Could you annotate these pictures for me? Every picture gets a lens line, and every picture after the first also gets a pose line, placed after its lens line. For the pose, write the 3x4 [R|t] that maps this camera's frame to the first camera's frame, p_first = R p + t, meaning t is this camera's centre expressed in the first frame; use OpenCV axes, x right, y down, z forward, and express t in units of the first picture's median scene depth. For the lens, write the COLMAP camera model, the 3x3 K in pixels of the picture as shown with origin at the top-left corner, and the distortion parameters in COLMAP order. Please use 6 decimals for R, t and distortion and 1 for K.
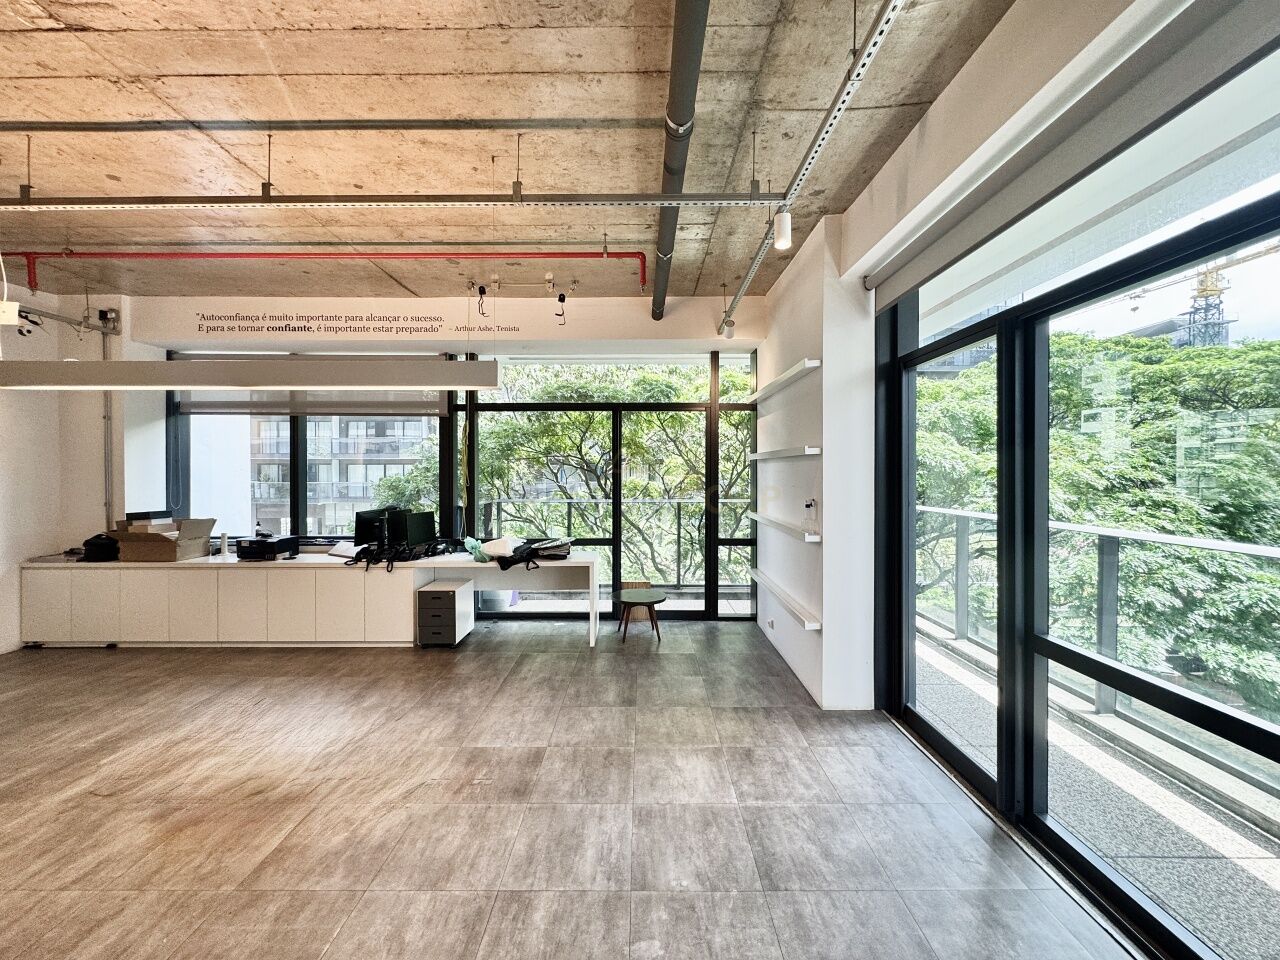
lens RADIAL K [[512.7, 0, 640.1], [0, 512.7, 477.0], [0, 0, 1]] dist [-0.002966, 0.000923]
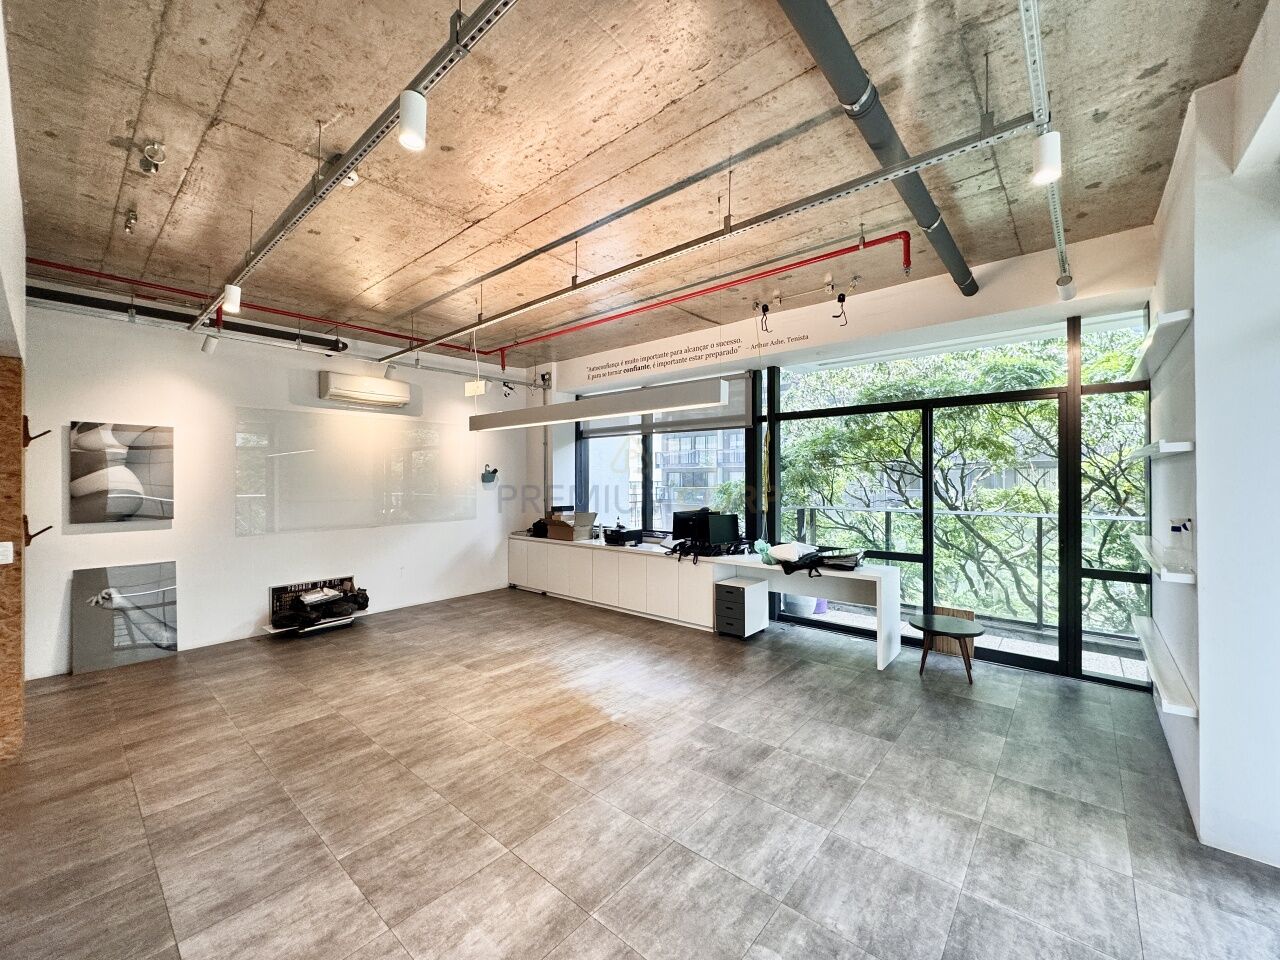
lens RADIAL K [[512.7, 0, 639.1], [0, 512.7, 477.0], [0, 0, 1]] dist [-0.002966, 0.000923]
pose [[0.756811, -0.004106, -0.653621, 0.193306], [-0.003851, 0.999935, -0.010741, -0.001279], [0.653622, 0.010646, 0.756746, 0.027766]]
